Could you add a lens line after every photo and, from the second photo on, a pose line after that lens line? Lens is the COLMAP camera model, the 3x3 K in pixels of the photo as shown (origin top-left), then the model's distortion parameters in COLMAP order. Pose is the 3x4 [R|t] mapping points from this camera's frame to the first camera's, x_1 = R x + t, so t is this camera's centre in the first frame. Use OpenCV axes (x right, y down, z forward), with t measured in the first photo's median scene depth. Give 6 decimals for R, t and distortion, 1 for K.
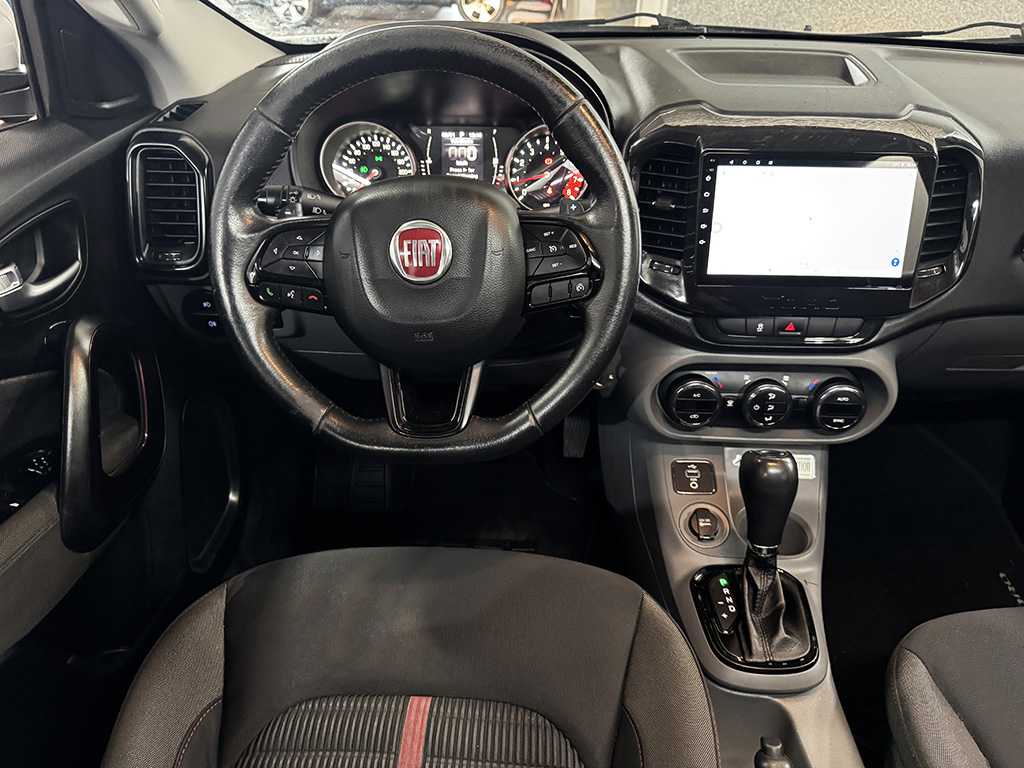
lens RADIAL K [[724.1, 0, 512.0], [0, 724.1, 384.0], [0, 0, 1]] dist [0.050151, -0.079295]
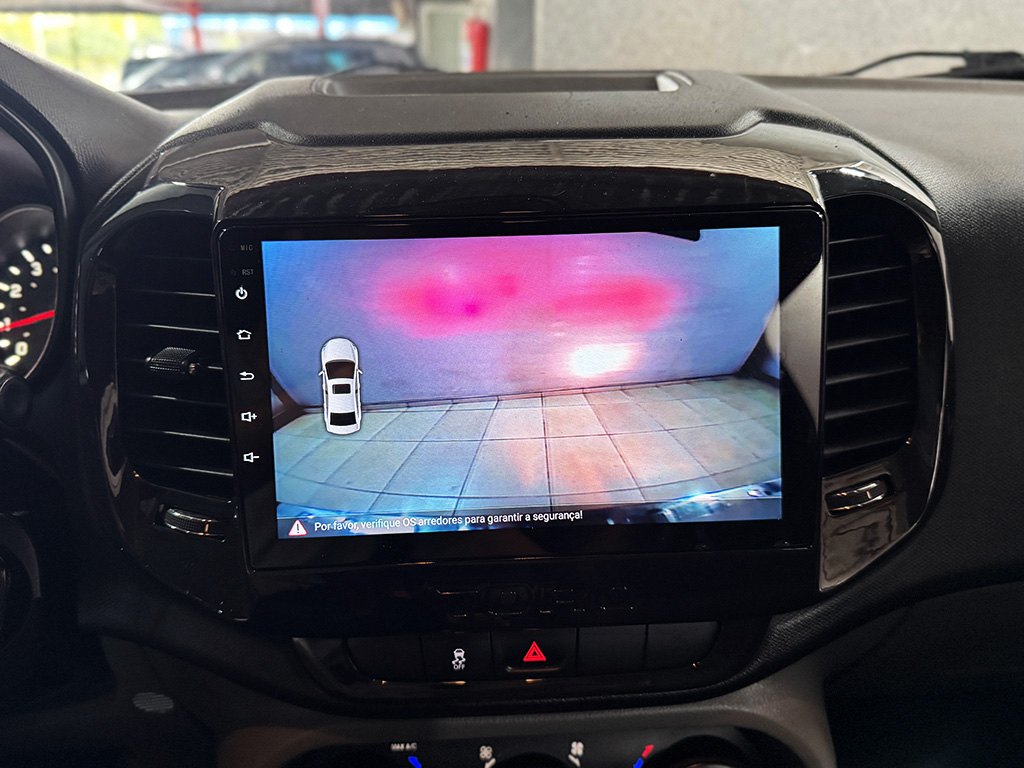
lens RADIAL K [[833.8, 0, 512.0], [0, 833.8, 384.0], [0, 0, 1]] dist [-0.012203, -0.006549]
pose [[0.996706, -0.052745, 0.061601, 0.348285], [0.064683, 0.975224, -0.211552, -0.124392], [-0.048917, 0.214840, 0.975423, 0.534774]]
